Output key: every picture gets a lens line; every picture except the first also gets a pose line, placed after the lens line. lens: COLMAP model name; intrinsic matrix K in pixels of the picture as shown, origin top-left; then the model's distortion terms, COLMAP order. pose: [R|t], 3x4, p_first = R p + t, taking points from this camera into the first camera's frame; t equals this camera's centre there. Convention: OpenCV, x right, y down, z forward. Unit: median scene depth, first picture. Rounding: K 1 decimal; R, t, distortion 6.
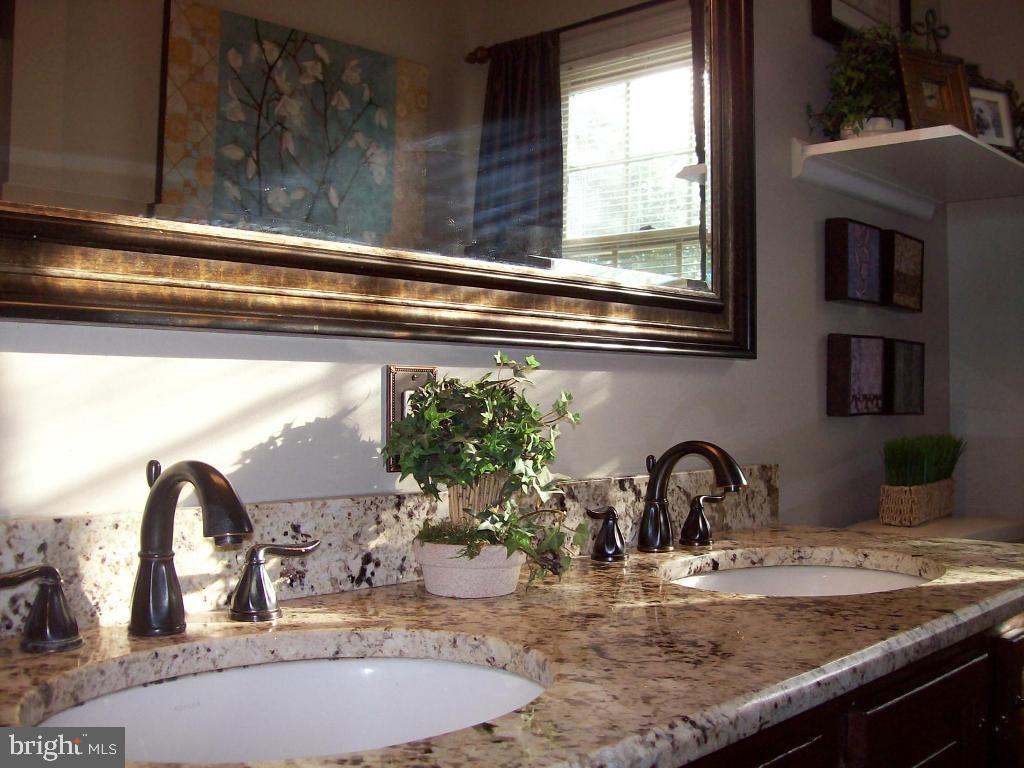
lens RADIAL K [[1087.2, 0, 511.7], [0, 1087.2, 393.4], [0, 0, 1]] dist [-0.135204, 0.000000]
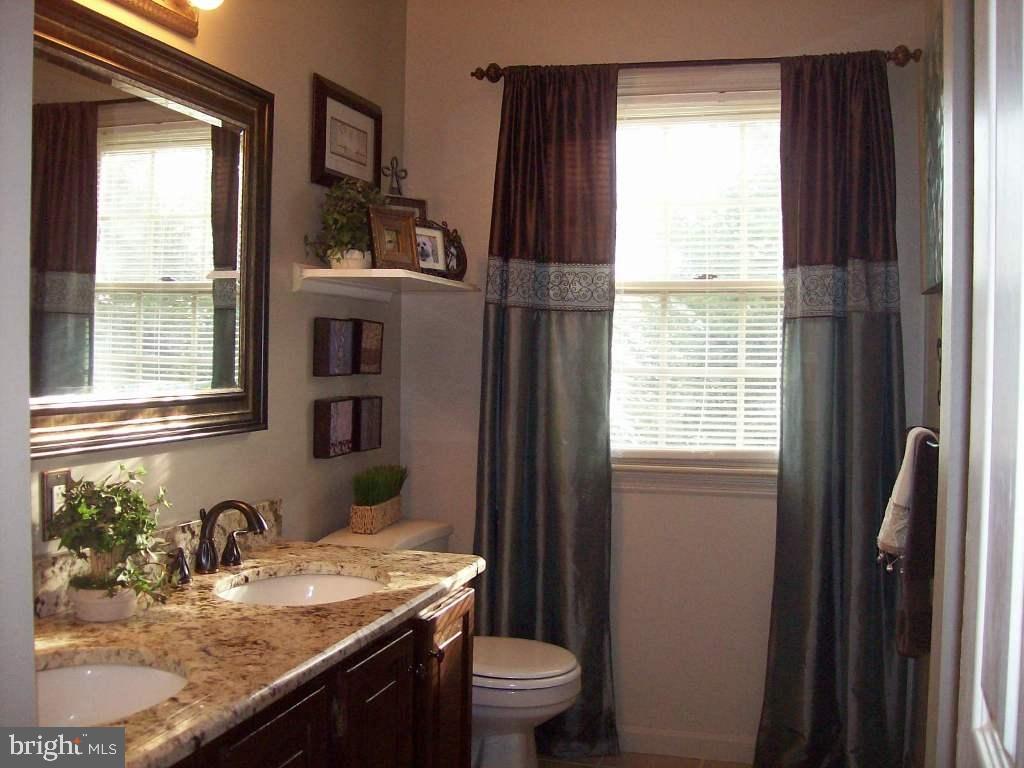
lens RADIAL K [[1087.2, 0, 512.8], [0, 1087.2, 375.9], [0, 0, 1]] dist [-0.135204, 0.000000]
pose [[0.885898, 0.000612, 0.463880, -0.179827], [-0.015937, 0.999449, 0.029118, -0.176690], [-0.463606, -0.033188, 0.885420, -0.504946]]
